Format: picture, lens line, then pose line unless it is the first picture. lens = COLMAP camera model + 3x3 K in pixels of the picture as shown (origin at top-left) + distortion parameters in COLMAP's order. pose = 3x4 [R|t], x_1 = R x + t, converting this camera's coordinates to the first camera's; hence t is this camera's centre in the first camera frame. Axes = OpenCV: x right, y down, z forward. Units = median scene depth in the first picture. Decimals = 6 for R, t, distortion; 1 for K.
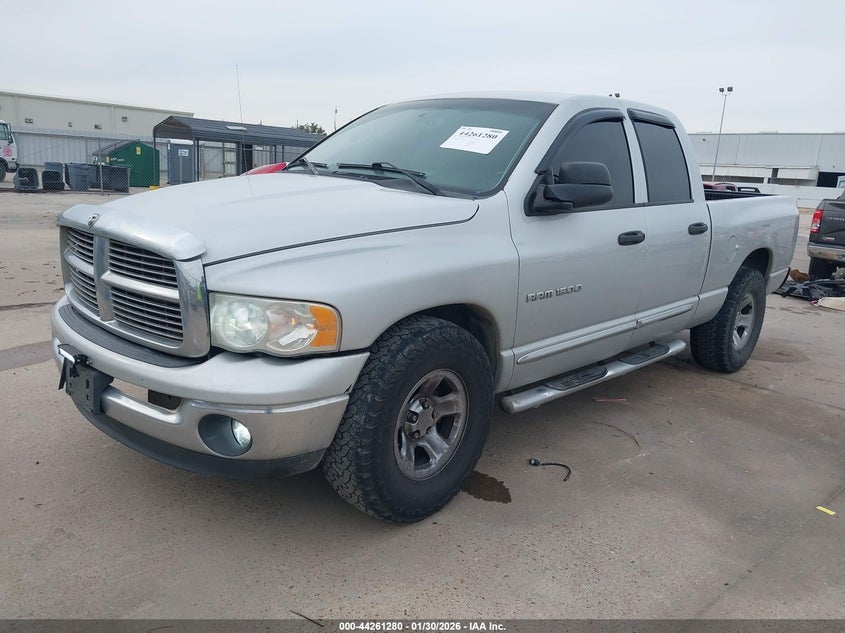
lens RADIAL K [[701.6, 0, 422.5], [0, 701.6, 316.5], [0, 0, 1]] dist [0.010639, 0.007748]
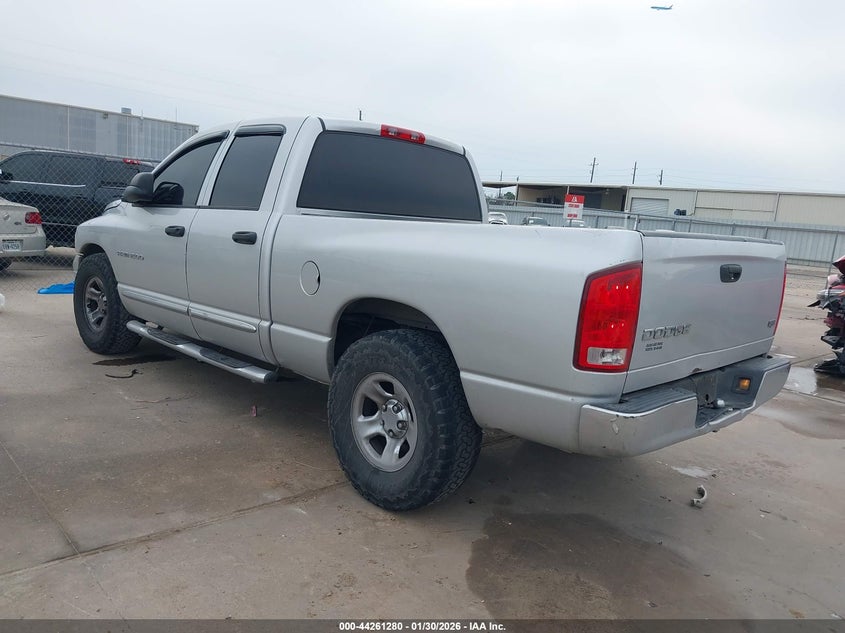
lens RADIAL K [[701.6, 0, 422.5], [0, 701.6, 316.5], [0, 0, 1]] dist [0.010639, 0.007748]
pose [[-0.048810, 0.086075, -0.995092, 1.403791], [-0.287575, 0.952881, 0.096529, -0.196698], [0.956514, 0.290875, -0.021757, 1.376495]]
